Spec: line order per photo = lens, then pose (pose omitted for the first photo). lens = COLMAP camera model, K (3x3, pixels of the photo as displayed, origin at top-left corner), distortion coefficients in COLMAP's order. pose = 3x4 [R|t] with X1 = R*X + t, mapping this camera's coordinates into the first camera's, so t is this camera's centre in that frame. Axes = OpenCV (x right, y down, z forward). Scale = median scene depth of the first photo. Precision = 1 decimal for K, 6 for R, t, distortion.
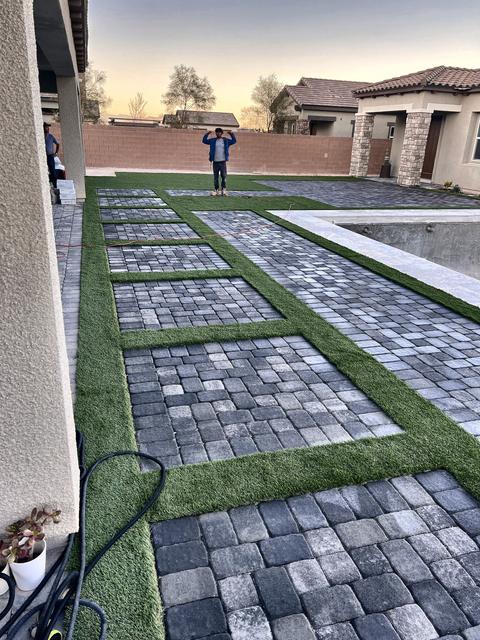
lens RADIAL K [[480.5, 0, 238.1], [0, 480.5, 321.5], [0, 0, 1]] dist [0.042676, -0.041131]
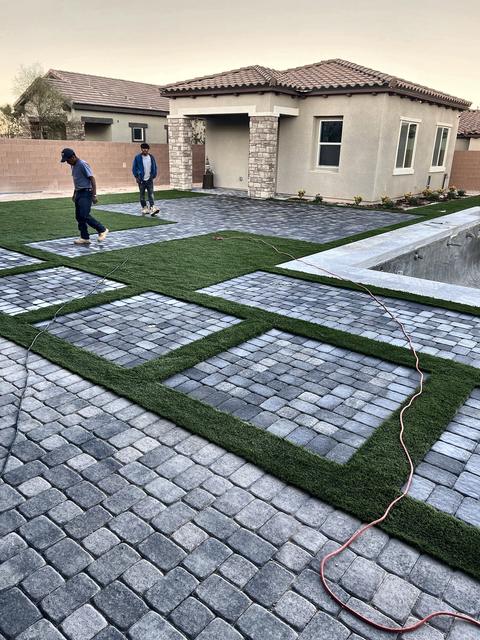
lens RADIAL K [[480.5, 0, 239.2], [0, 480.5, 318.2], [0, 0, 1]] dist [0.042676, -0.041131]
pose [[0.825485, -0.209122, 0.524254, -0.212835], [0.213527, 0.975504, 0.052906, -0.130514], [-0.522476, 0.068269, 0.849917, 0.306394]]
